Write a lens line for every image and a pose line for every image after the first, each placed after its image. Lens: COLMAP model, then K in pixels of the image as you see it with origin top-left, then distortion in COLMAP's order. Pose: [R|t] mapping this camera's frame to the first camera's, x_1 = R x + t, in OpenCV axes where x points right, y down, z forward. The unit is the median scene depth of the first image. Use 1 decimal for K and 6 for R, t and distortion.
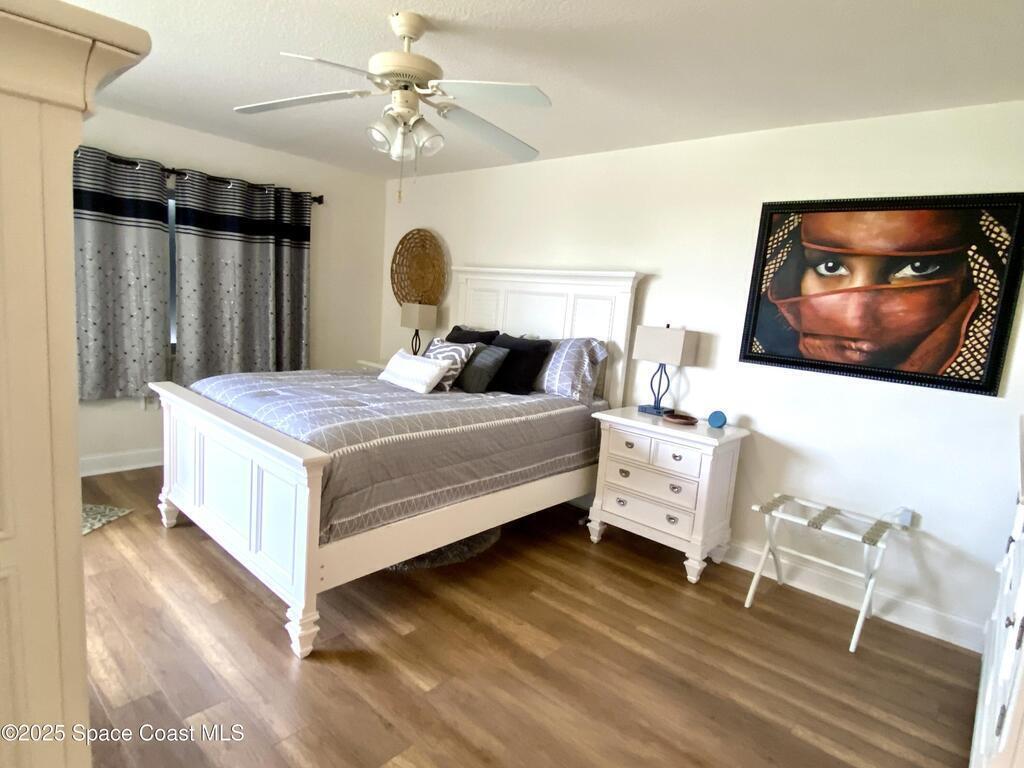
lens RADIAL K [[560.7, 0, 516.2], [0, 560.7, 389.9], [0, 0, 1]] dist [0.011132, -0.018417]
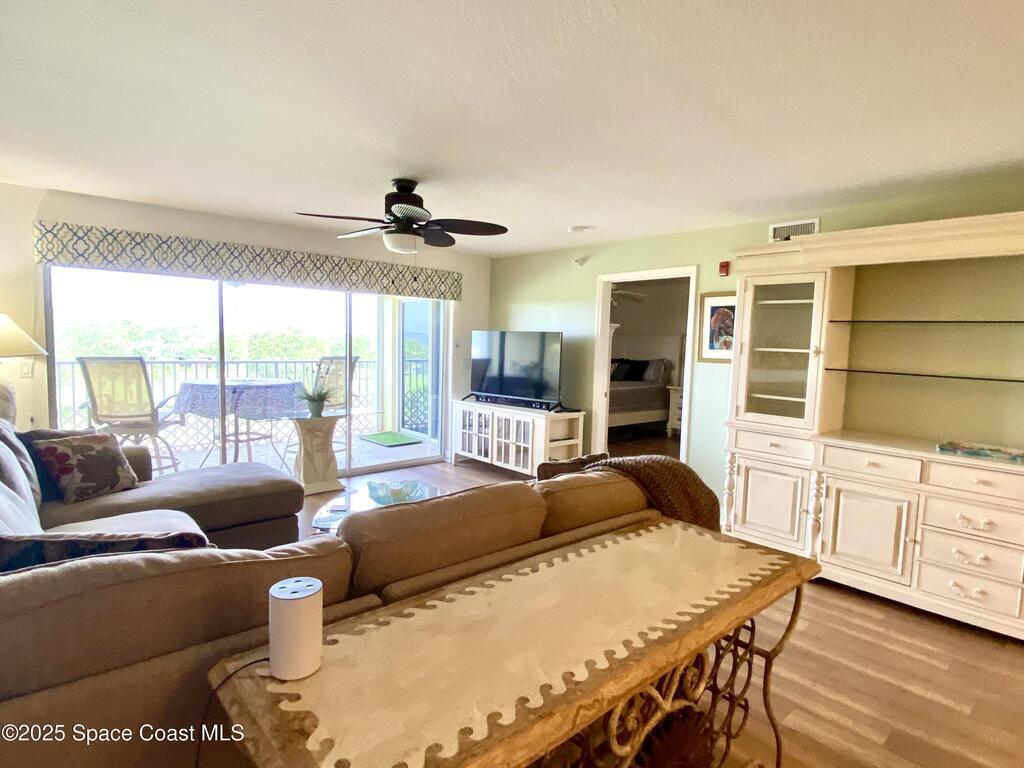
lens RADIAL K [[560.7, 0, 519.7], [0, 560.7, 384.5], [0, 0, 1]] dist [0.011132, -0.018417]
pose [[0.996637, -0.031405, -0.075692, -0.326712], [0.025960, 0.997076, -0.071871, 0.185986], [0.077728, 0.069665, 0.994538, -1.558019]]
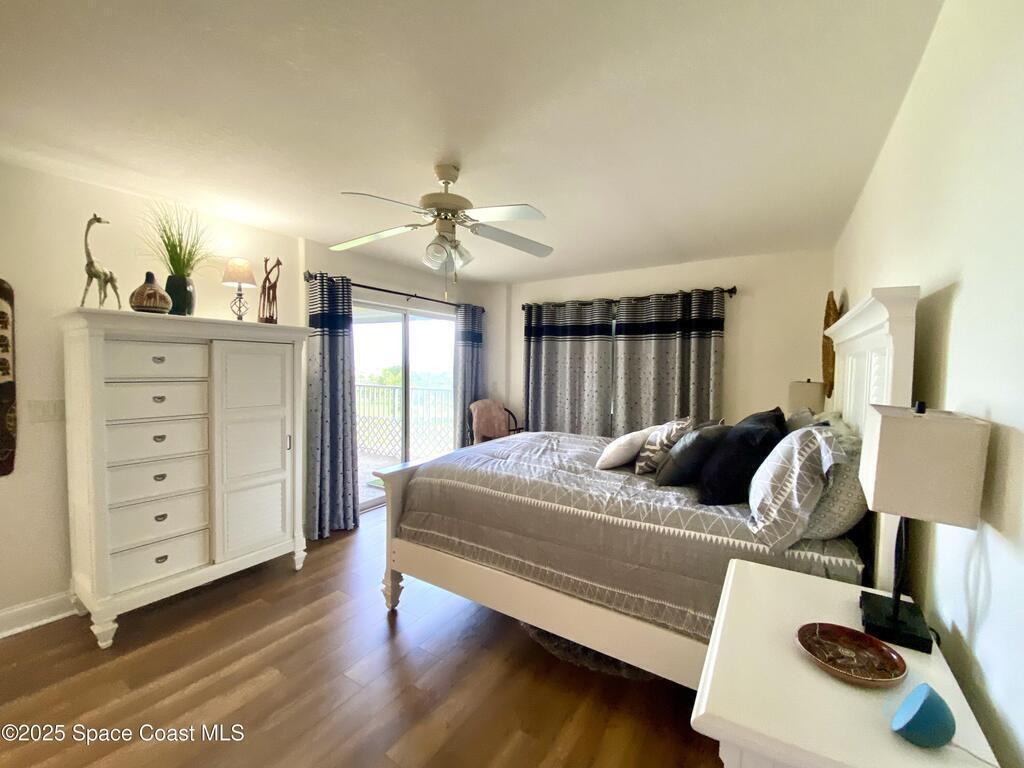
lens RADIAL K [[411.7, 0, 511.3], [0, 411.7, 385.3], [0, 0, 1]] dist [0.001422, -0.011597]
pose [[0.135991, -0.033135, -0.990156, 0.483344], [-0.151154, 0.987046, -0.053791, -0.067841], [0.979111, 0.156981, 0.129221, 0.665631]]
